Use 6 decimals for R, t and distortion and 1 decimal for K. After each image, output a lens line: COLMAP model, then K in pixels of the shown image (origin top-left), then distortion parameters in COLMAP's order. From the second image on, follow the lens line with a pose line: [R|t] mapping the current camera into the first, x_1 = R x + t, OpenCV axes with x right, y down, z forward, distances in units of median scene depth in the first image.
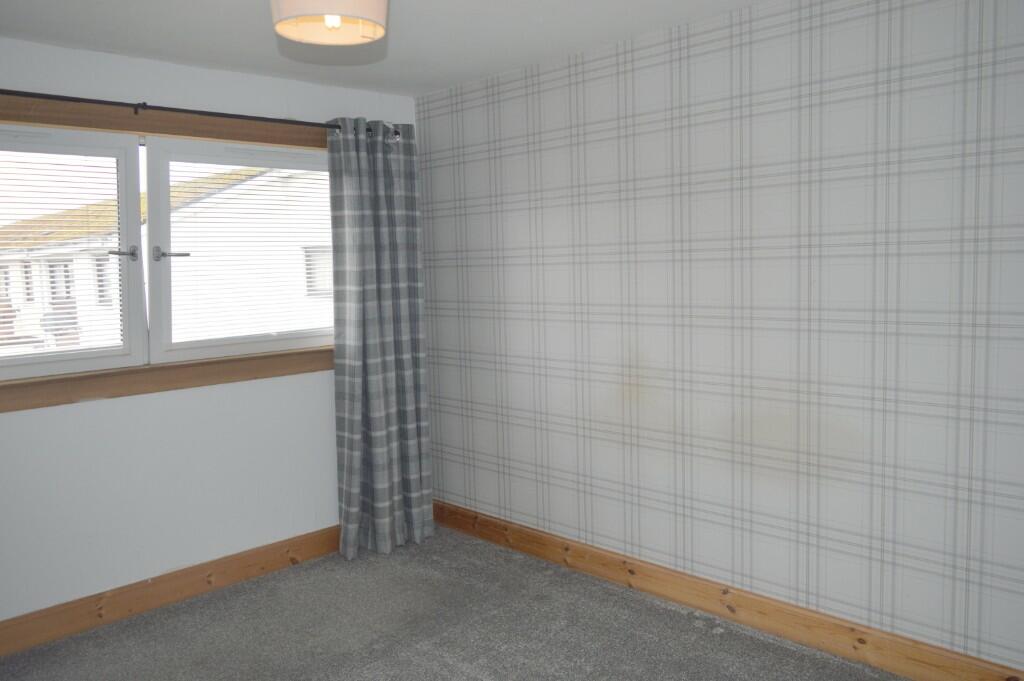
lens RADIAL K [[810.0, 0, 513.1], [0, 810.0, 339.1], [0, 0, 1]] dist [0.002475, -0.000836]
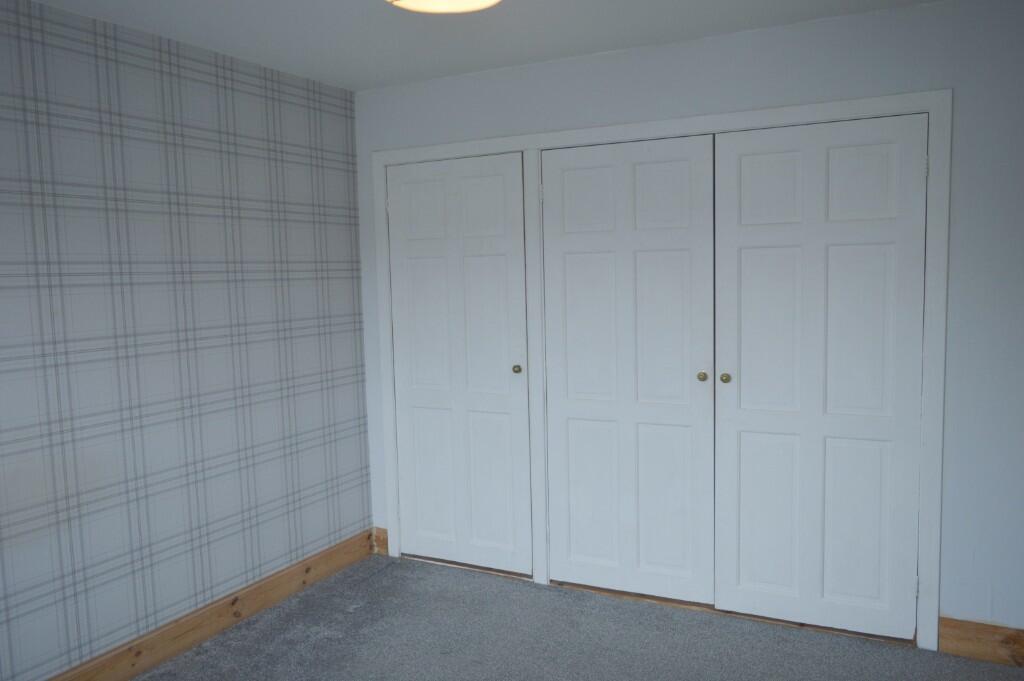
lens RADIAL K [[810.0, 0, 513.2], [0, 810.0, 342.1], [0, 0, 1]] dist [0.002475, -0.000836]
pose [[-0.285286, -0.048415, 0.957219, -0.702242], [0.123973, 0.988469, 0.086944, -0.055237], [-0.950391, 0.143473, -0.275994, 0.791410]]
